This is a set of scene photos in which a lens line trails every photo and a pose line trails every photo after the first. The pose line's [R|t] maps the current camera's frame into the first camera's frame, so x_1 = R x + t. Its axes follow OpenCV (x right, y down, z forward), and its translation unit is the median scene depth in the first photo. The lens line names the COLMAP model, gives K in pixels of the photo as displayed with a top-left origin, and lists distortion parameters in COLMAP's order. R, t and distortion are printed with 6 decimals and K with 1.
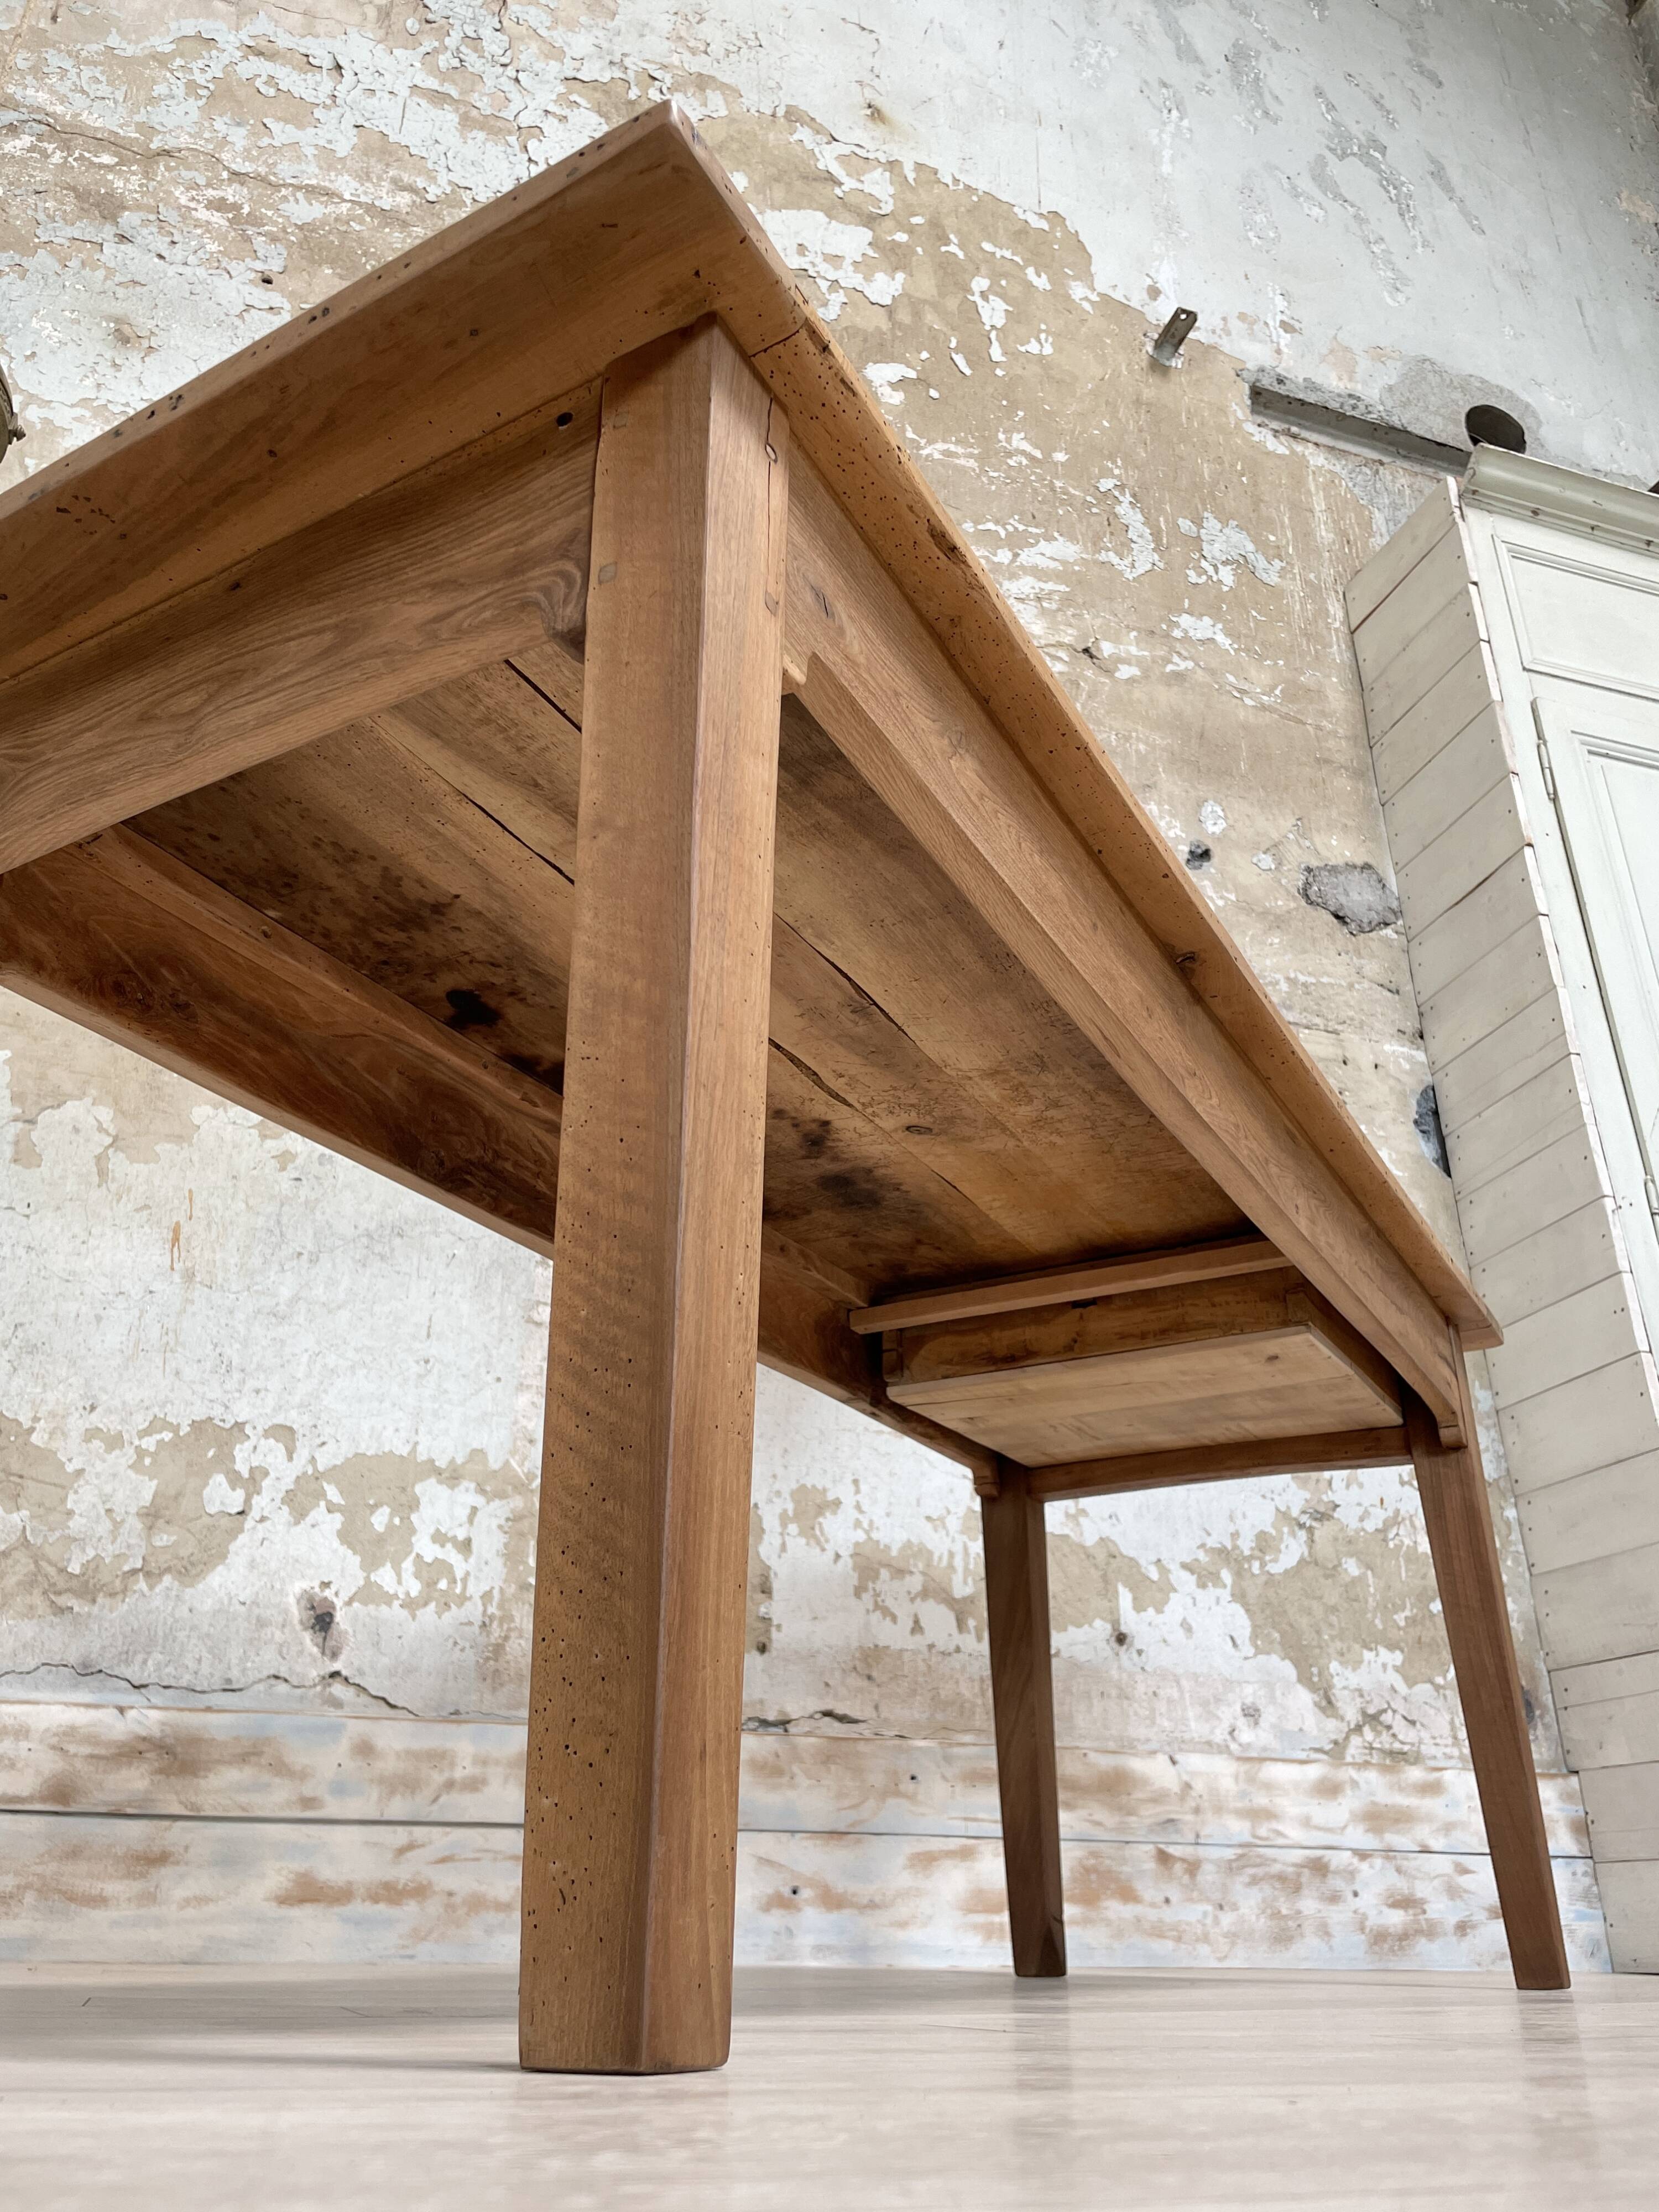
lens RADIAL K [[1675.7, 0, 822.9], [0, 1675.7, 1082.1], [0, 0, 1]] dist [0.081998, -0.107214]
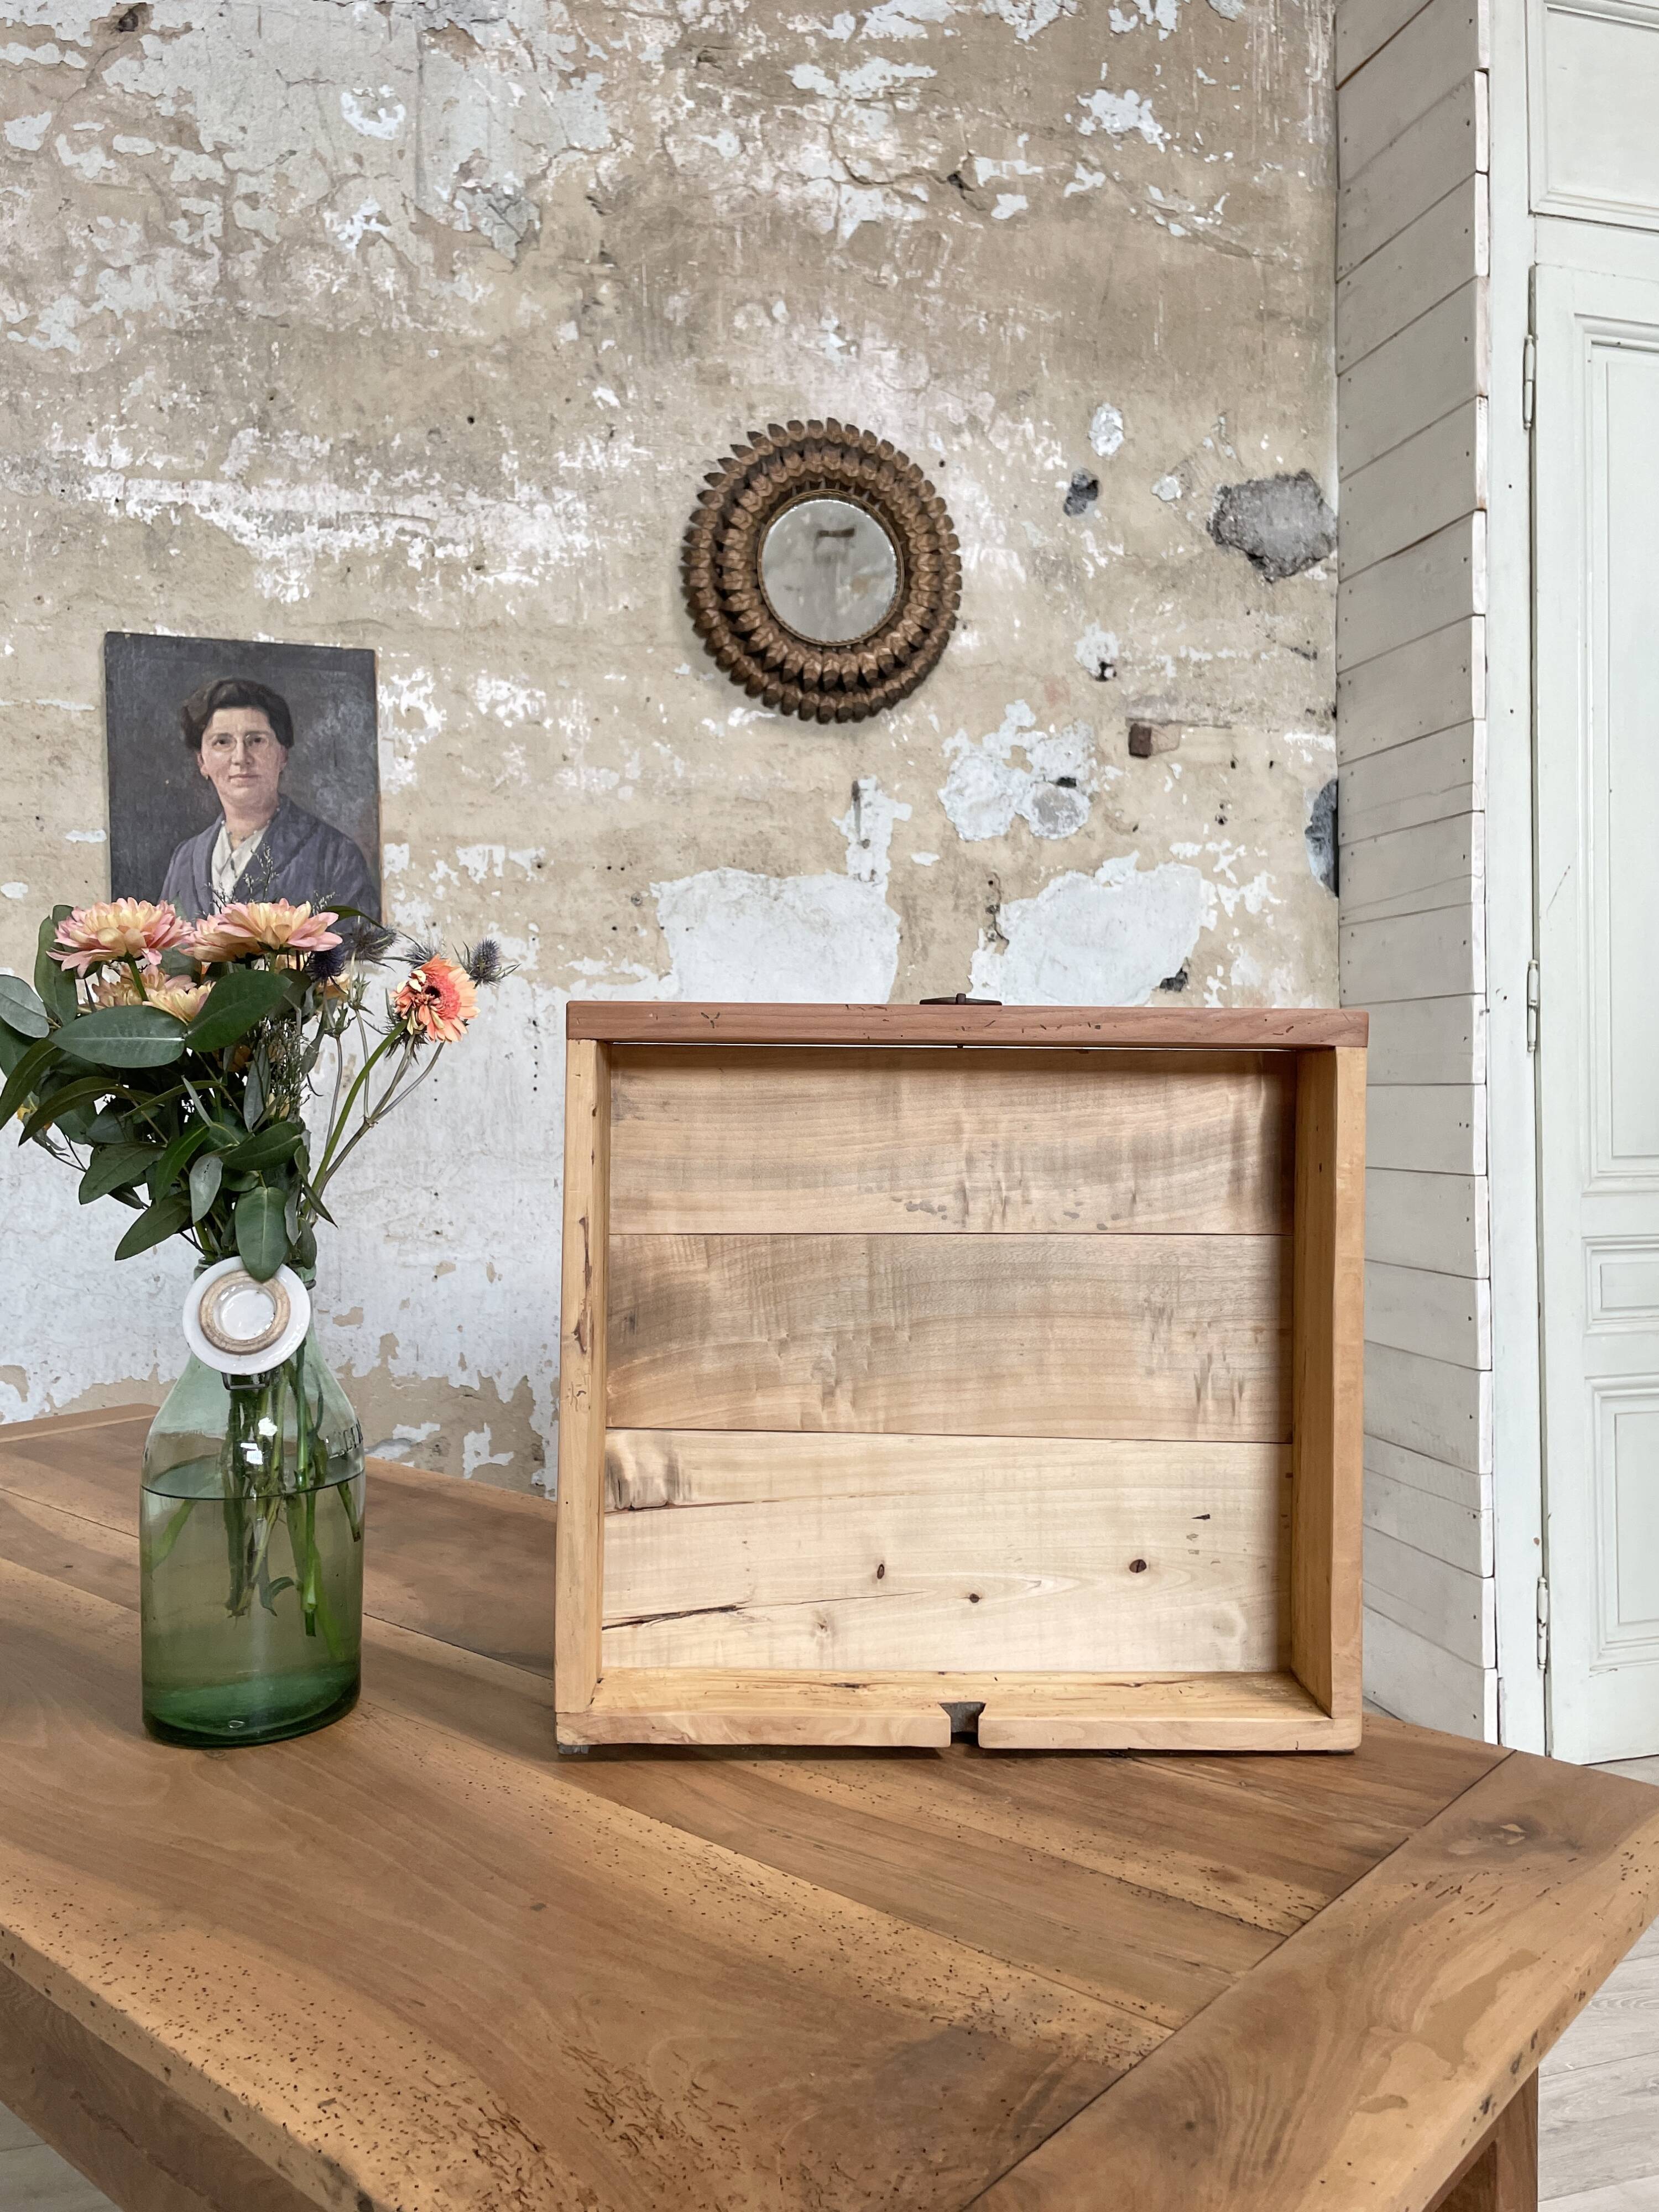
lens RADIAL K [[1676.1, 0, 826.6], [0, 1676.1, 1098.6], [0, 0, 1]] dist [0.089785, -0.115179]
pose [[0.998891, -0.010555, -0.045885, 0.179608], [0.030631, 0.885795, 0.463065, -0.339305], [0.035757, -0.463957, 0.885136, 0.196173]]
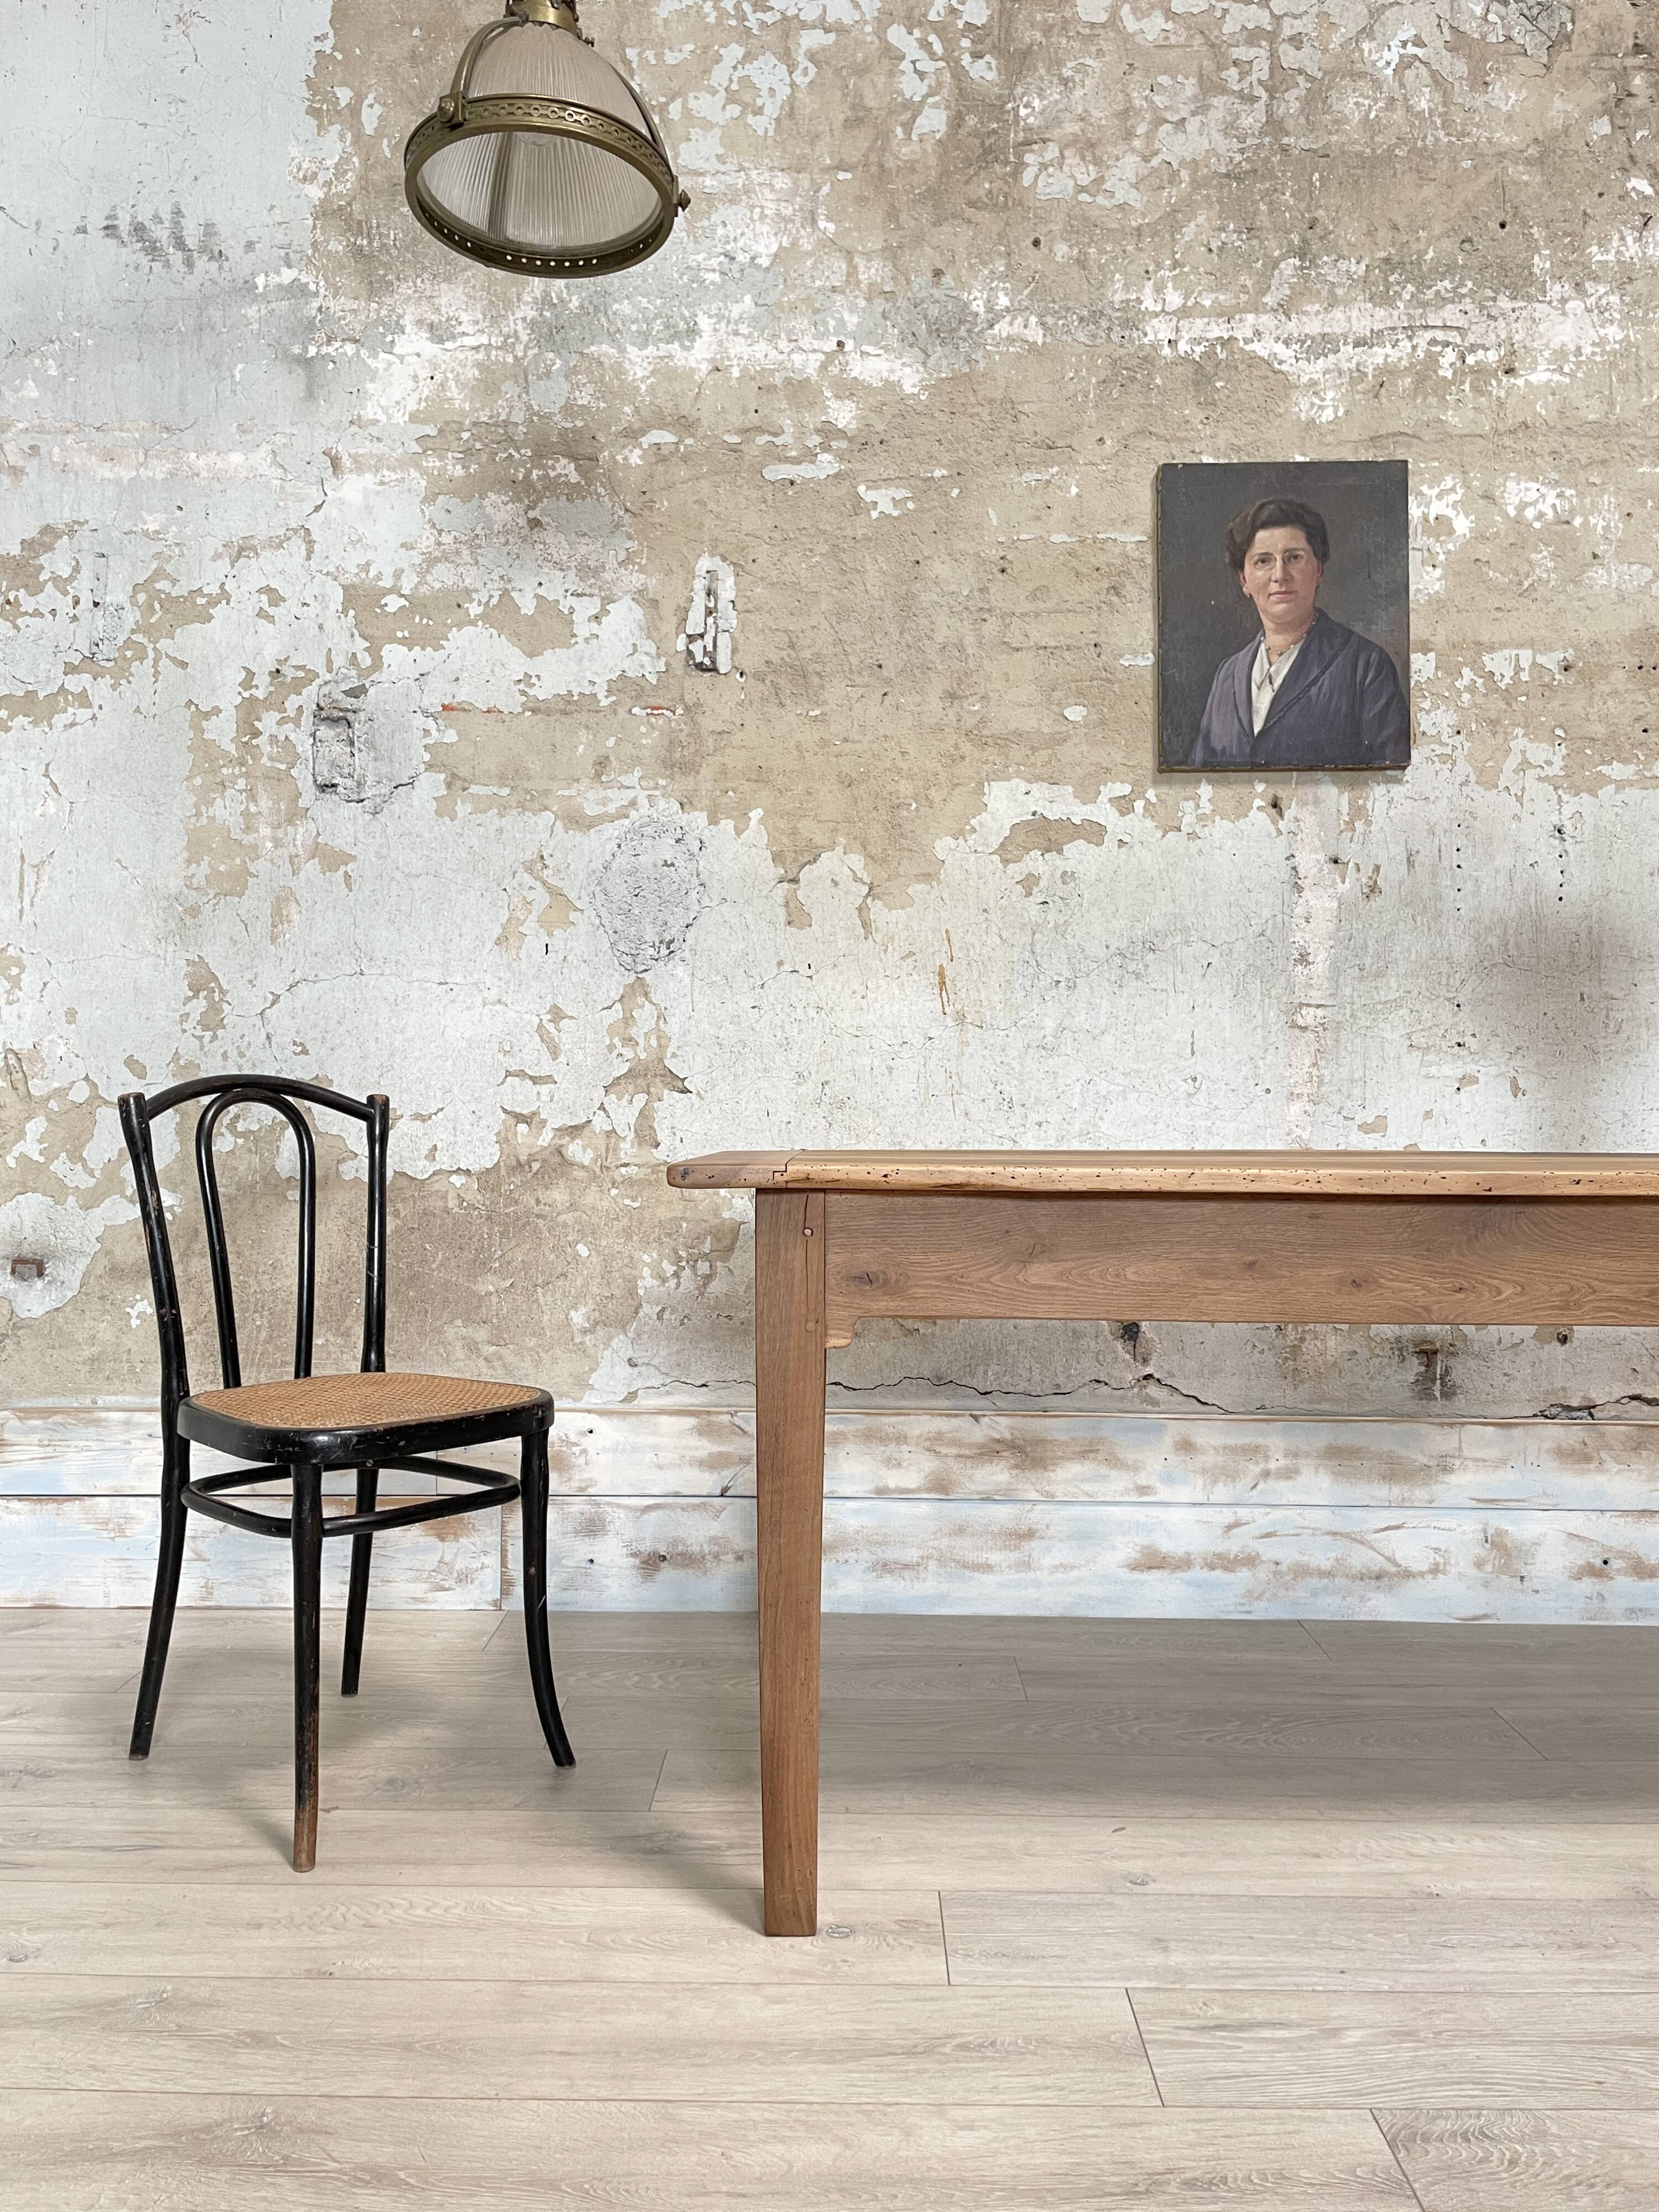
lens RADIAL K [[1676.1, 0, 819.5], [0, 1676.1, 1104.0], [0, 0, 1]] dist [0.089785, -0.115179]
pose [[0.936971, -0.008054, -0.349316, -0.089281], [0.160582, 0.897825, 0.410029, -0.251905], [0.310322, -0.440279, 0.842529, 0.077073]]
